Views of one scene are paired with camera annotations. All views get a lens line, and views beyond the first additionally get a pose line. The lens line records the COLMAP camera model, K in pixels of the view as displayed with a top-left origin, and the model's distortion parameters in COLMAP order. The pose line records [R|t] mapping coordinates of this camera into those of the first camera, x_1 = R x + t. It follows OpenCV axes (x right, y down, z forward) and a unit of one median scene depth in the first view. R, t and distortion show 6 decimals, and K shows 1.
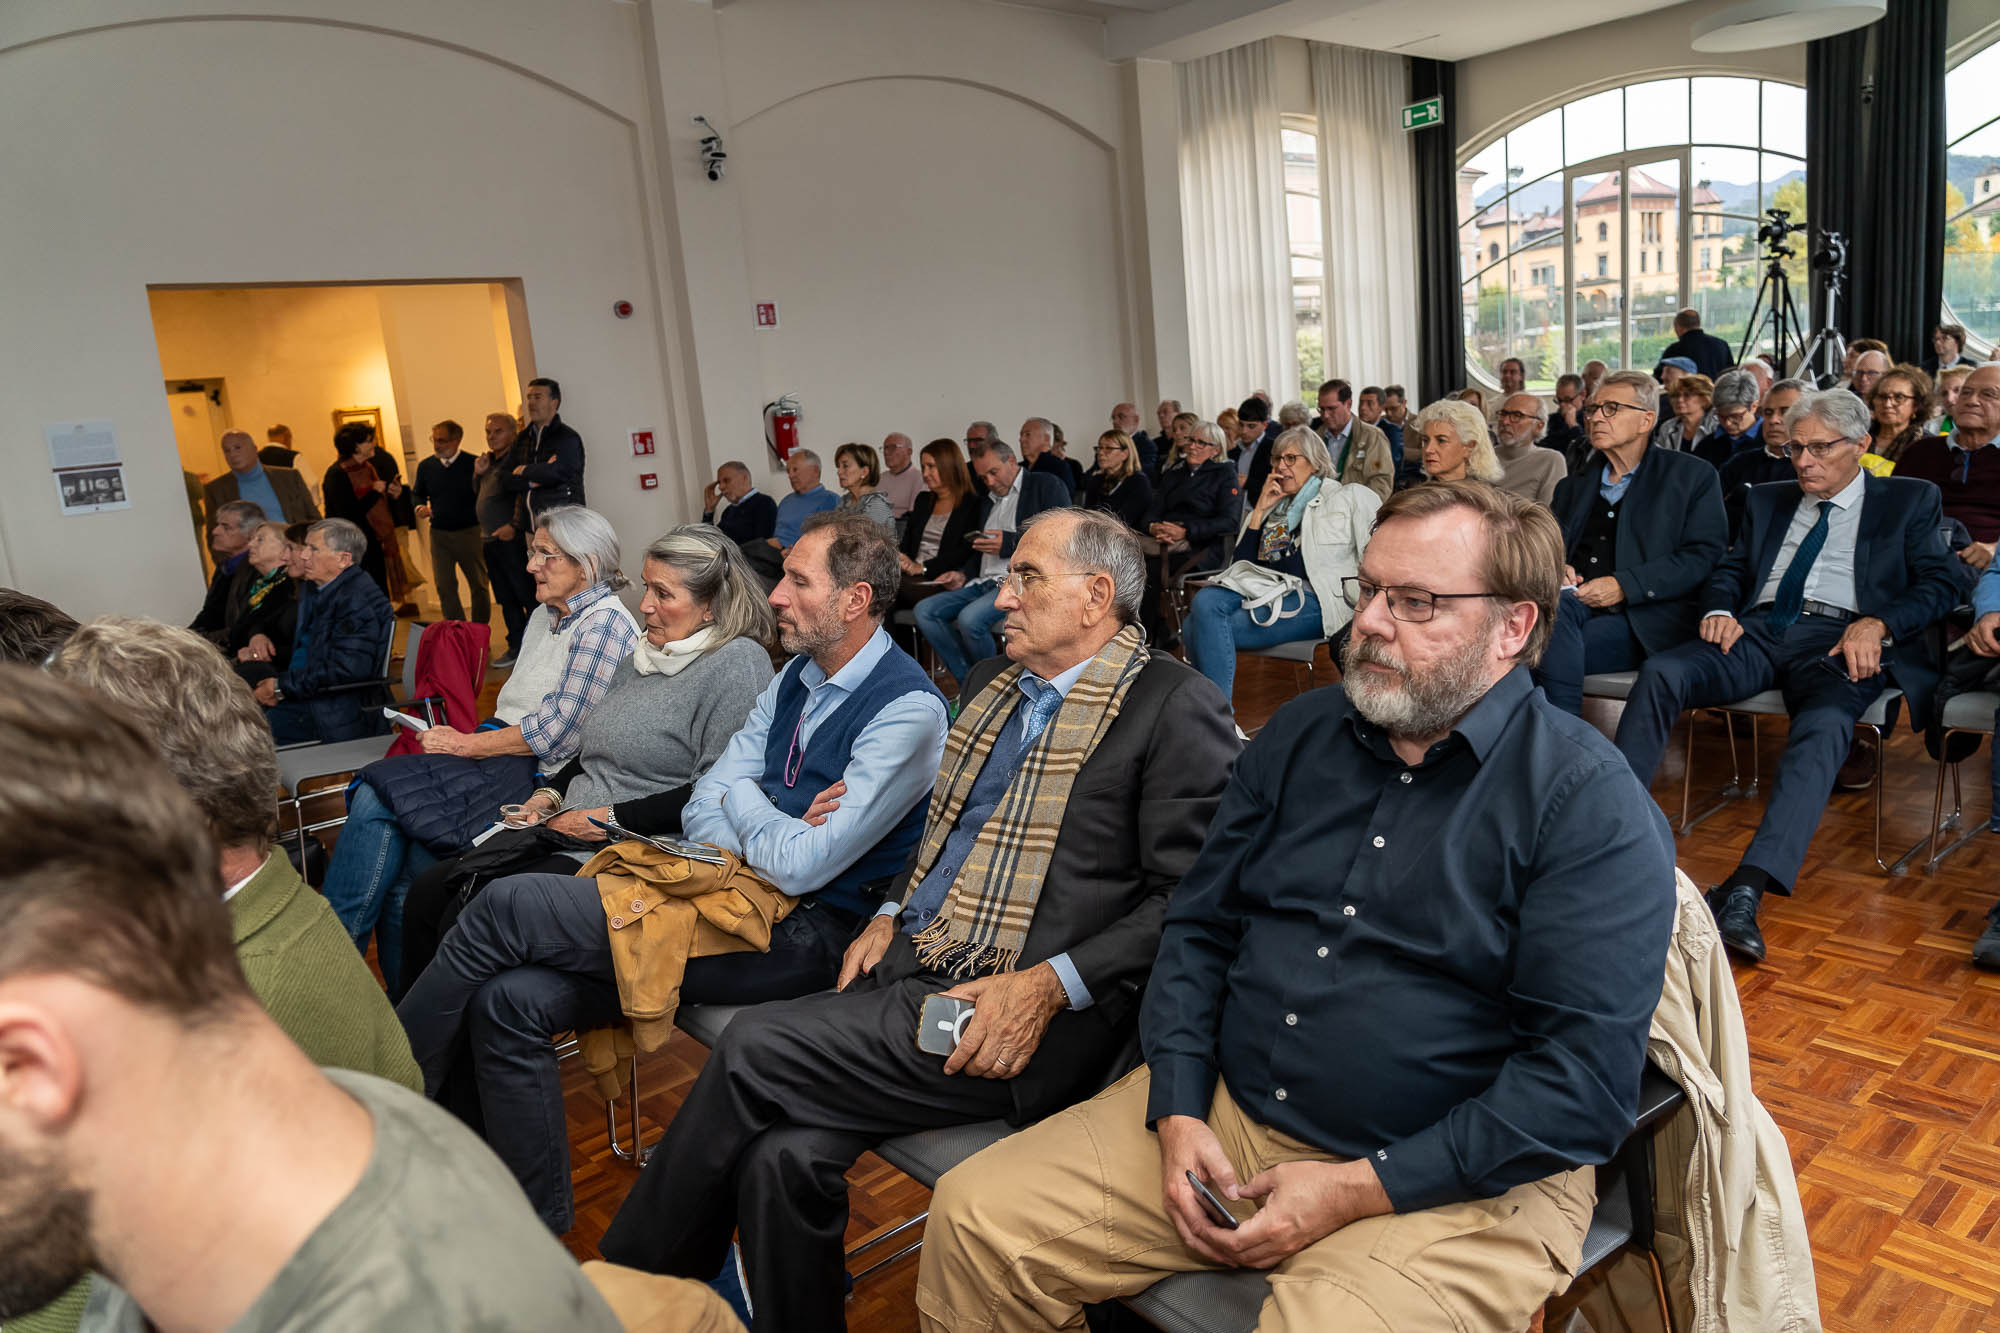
lens RADIAL K [[1344.4, 0, 997.5], [0, 1344.4, 662.8], [0, 0, 1]] dist [-0.015853, -0.009023]
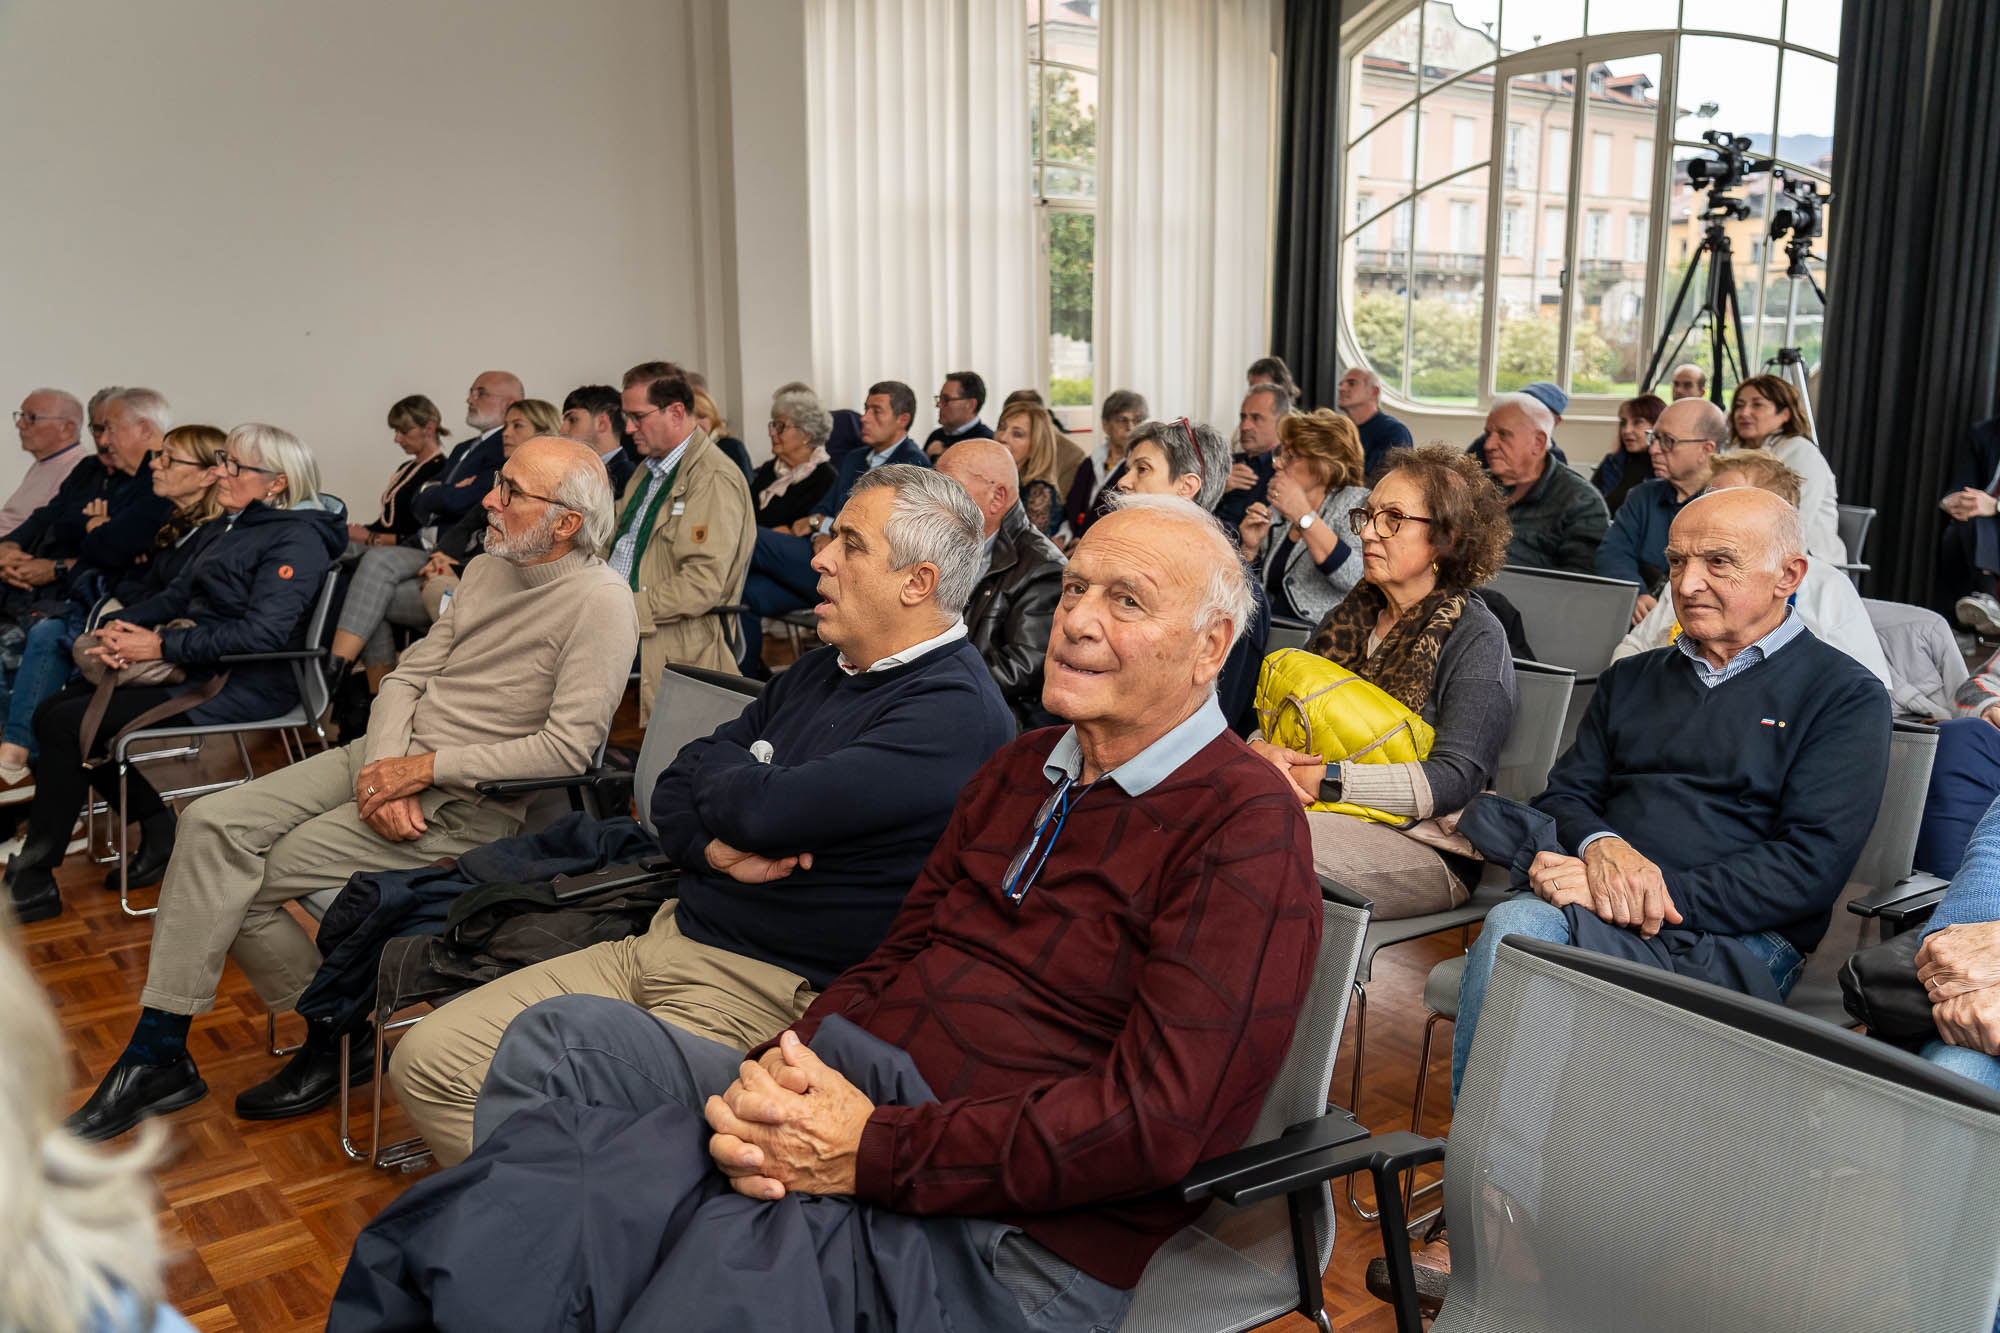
lens RADIAL K [[1688.9, 0, 1003.3], [0, 1688.9, 666.8], [0, 0, 1]] dist [0.004607, -0.000101]
pose [[0.995323, 0.092123, -0.029082, 0.268896], [-0.092334, 0.995710, -0.006006, -0.065522], [0.028404, 0.008663, 0.999559, 0.222233]]
